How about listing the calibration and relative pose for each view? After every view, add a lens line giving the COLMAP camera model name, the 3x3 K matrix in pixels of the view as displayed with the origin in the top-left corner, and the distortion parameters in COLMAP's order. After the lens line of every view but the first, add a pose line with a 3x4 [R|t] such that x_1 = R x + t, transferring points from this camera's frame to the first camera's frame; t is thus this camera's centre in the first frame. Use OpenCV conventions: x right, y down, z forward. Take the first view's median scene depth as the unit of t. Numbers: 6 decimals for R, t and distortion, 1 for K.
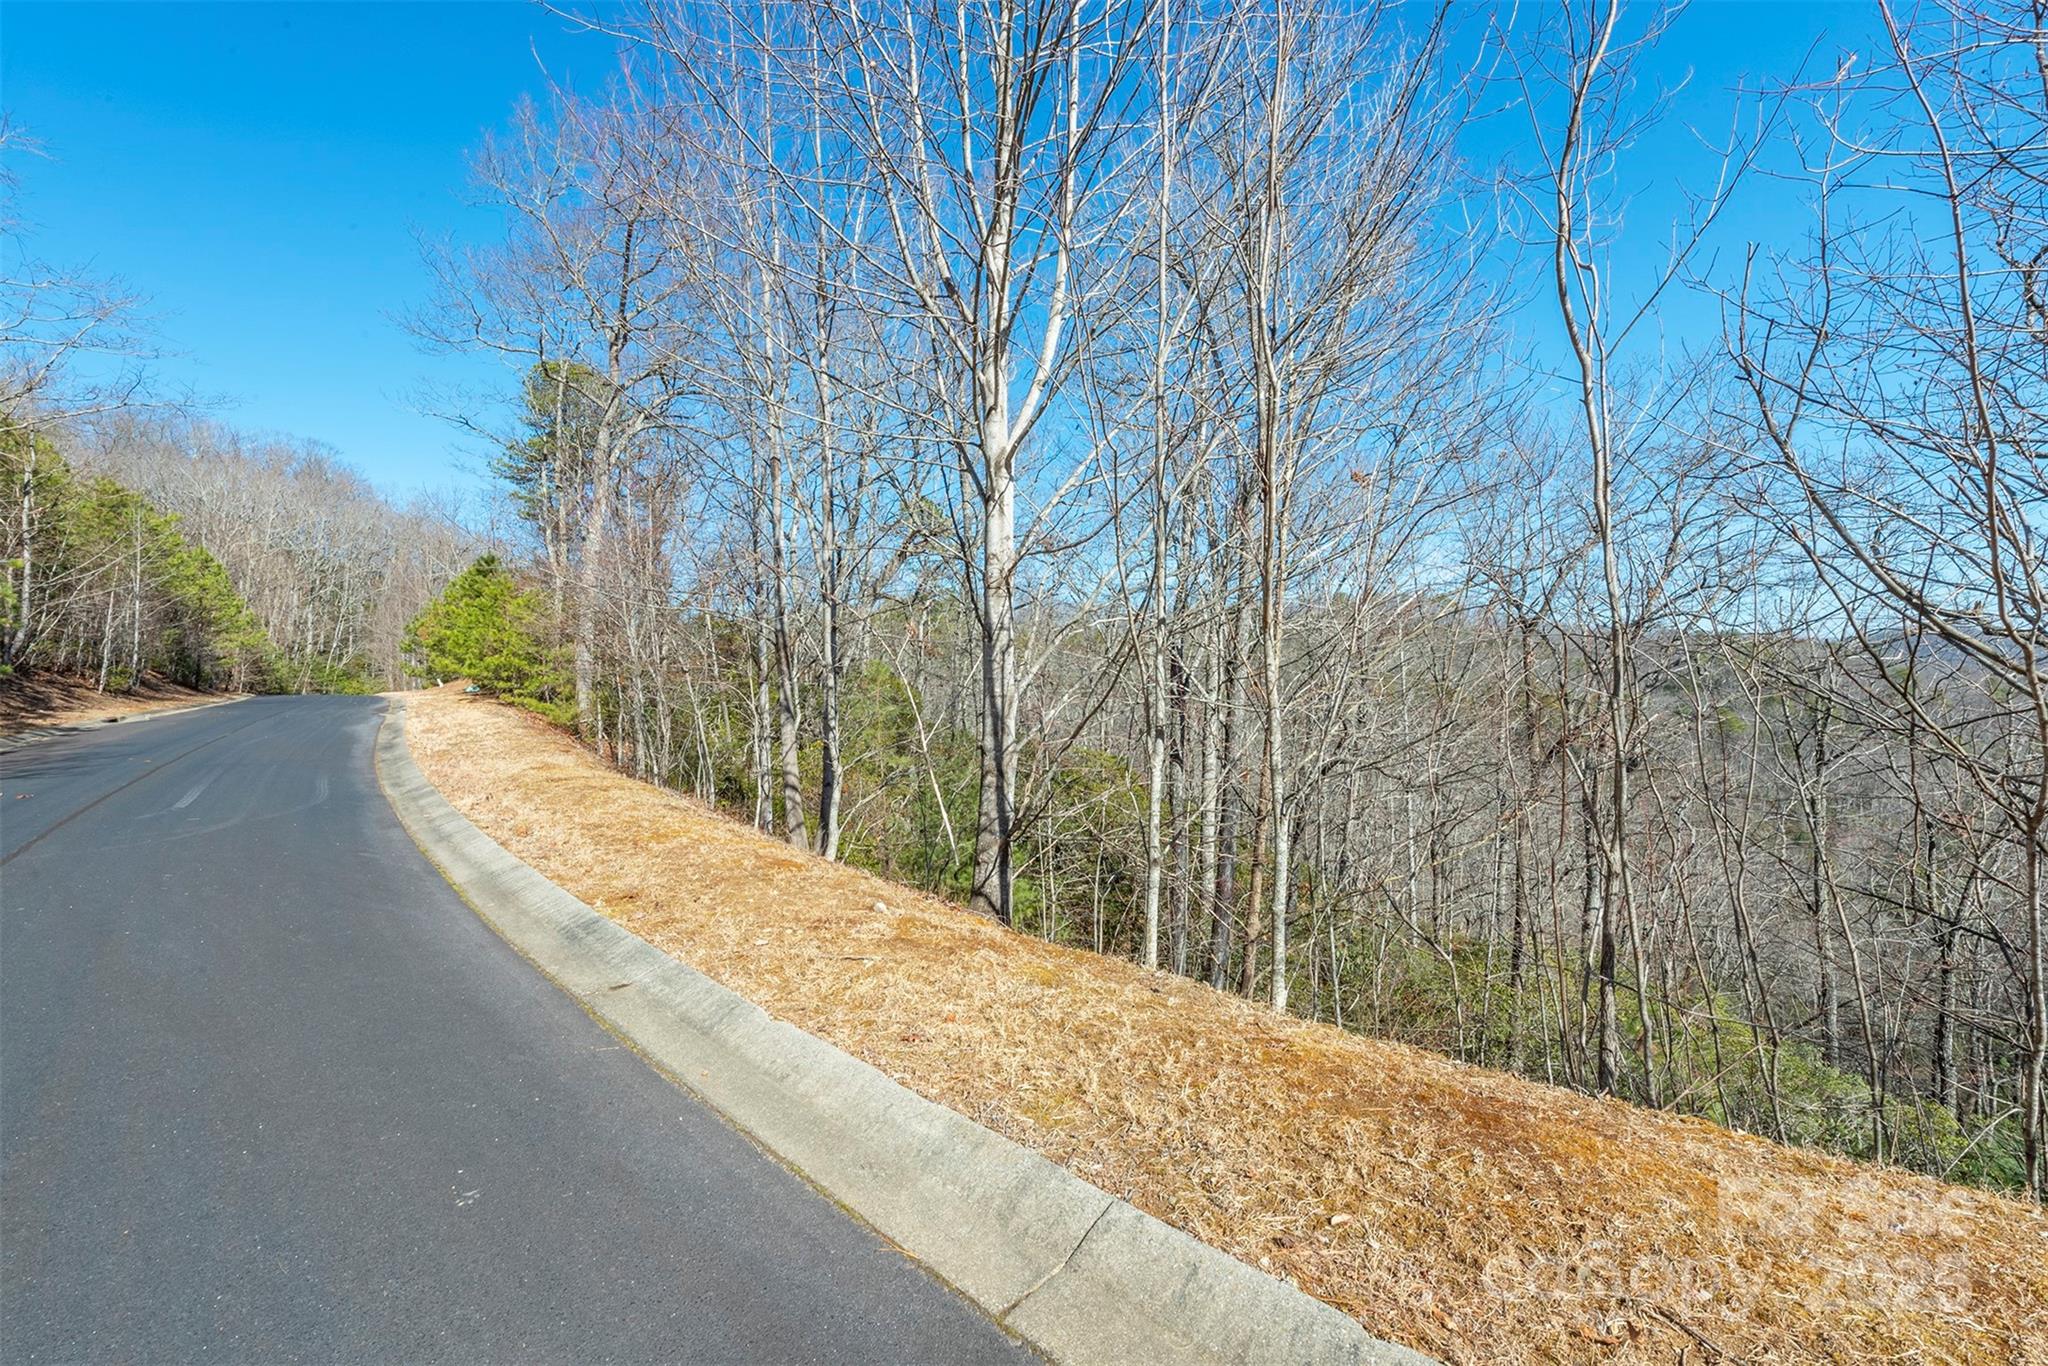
lens RADIAL K [[847.0, 0, 1012.7], [0, 847.0, 684.0], [0, 0, 1]] dist [-0.002013, -0.000105]
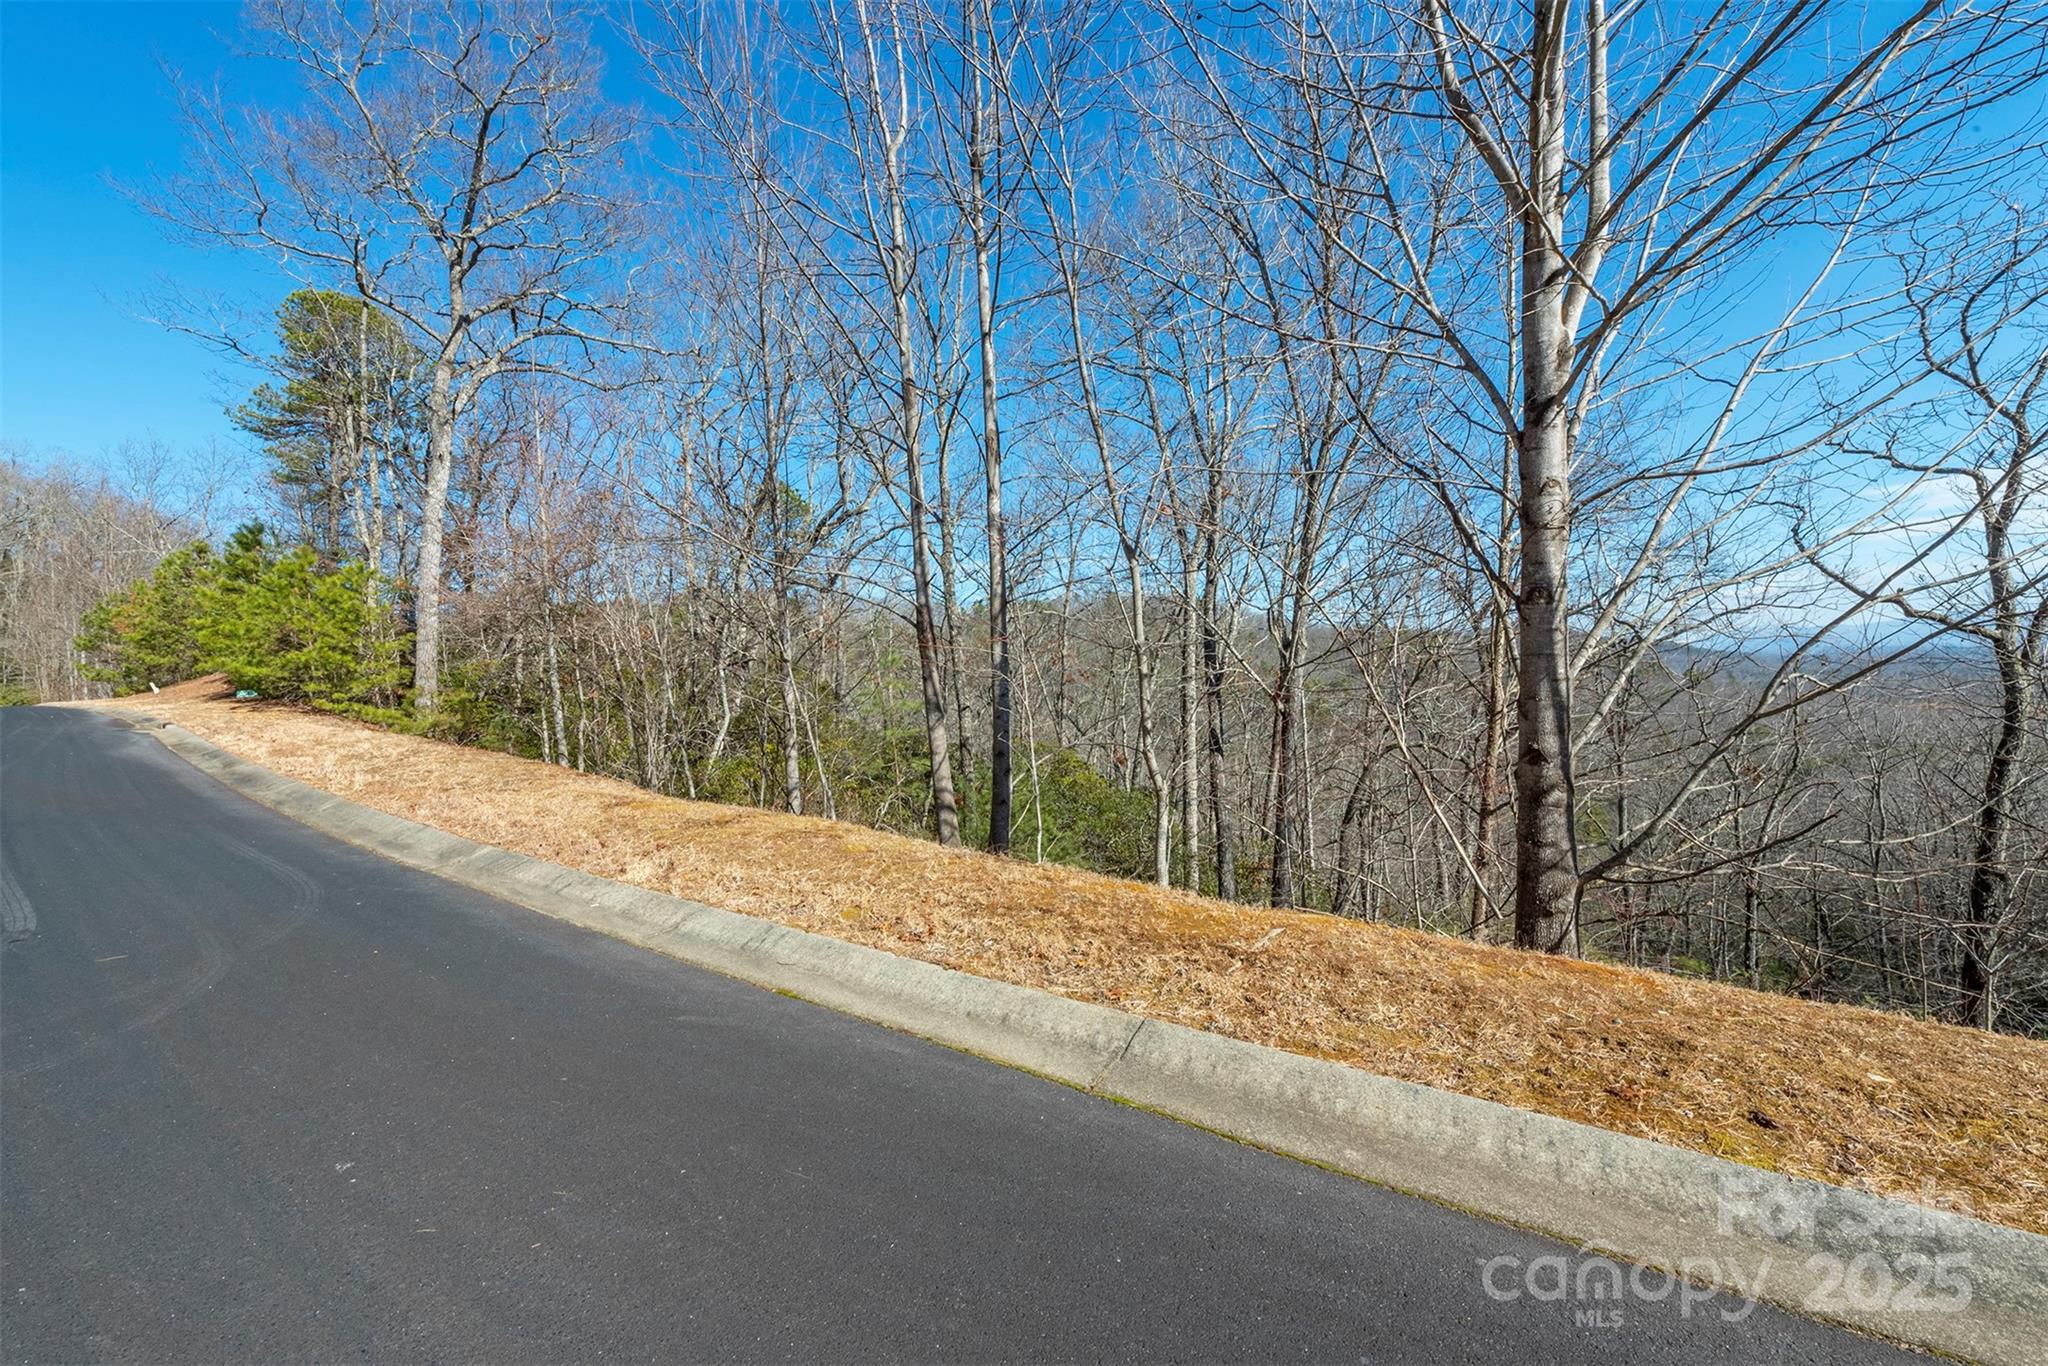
lens RADIAL K [[819.0, 0, 1020.4], [0, 819.0, 679.9], [0, 0, 1]] dist [0.003848, -0.000046]
pose [[0.968413, -0.018264, 0.248683, -0.168101], [0.017240, 0.999832, 0.006296, 0.000710], [-0.248756, -0.001810, 0.968564, 0.116690]]
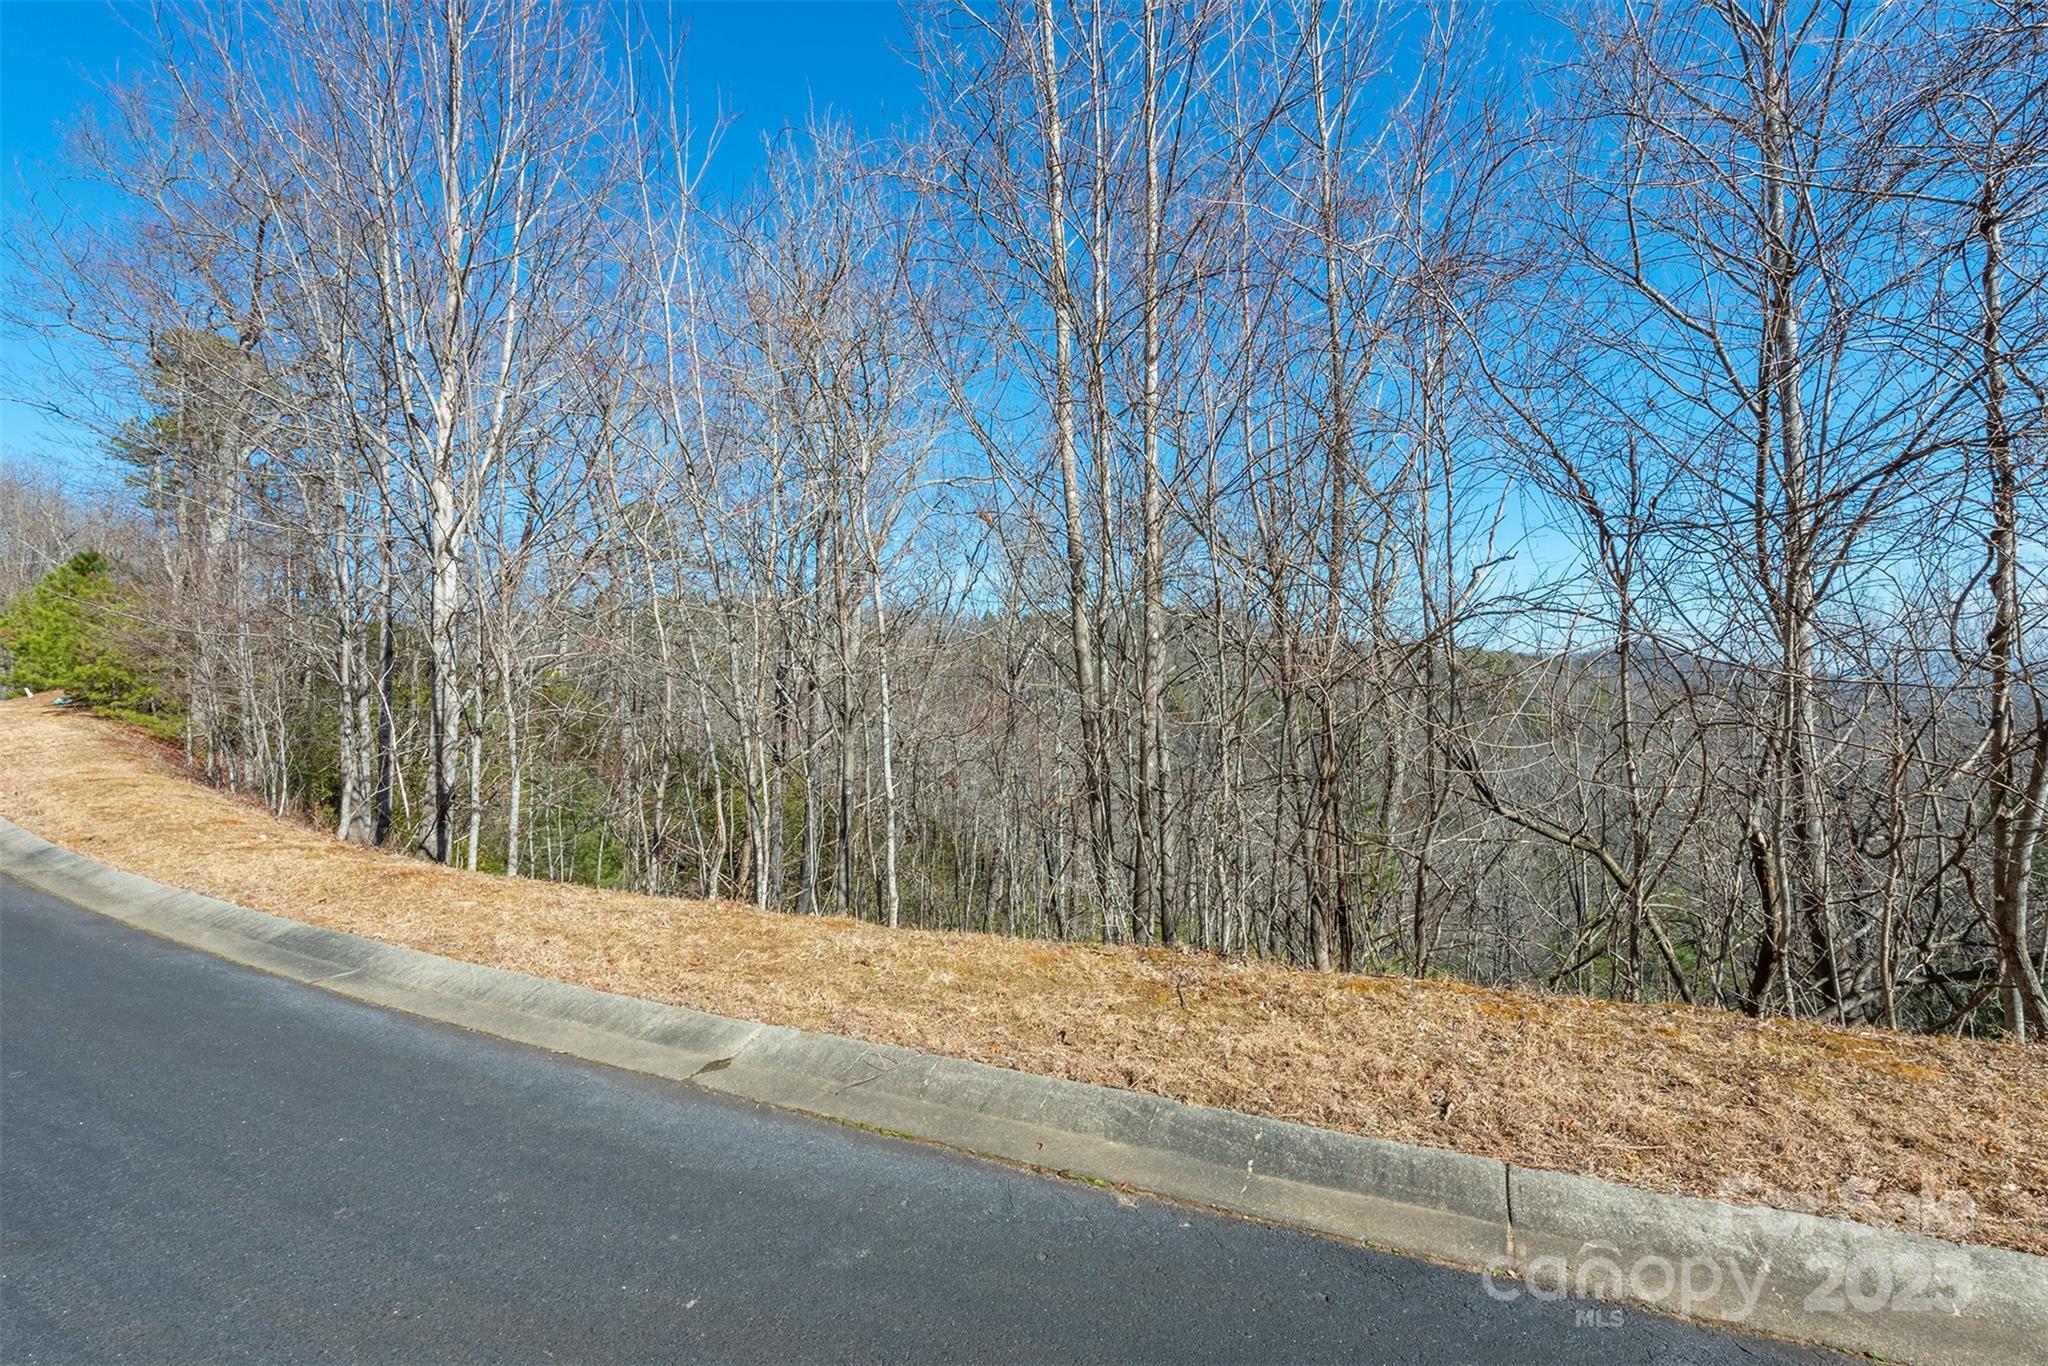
lens RADIAL K [[868.6, 0, 1031.9], [0, 868.6, 685.6], [0, 0, 1]] dist [-0.016000, -0.000357]
pose [[0.965824, -0.002376, 0.259187, 0.153306], [0.003155, 0.999992, -0.002587, -0.005379], [-0.259179, 0.003316, 0.965824, -0.179714]]
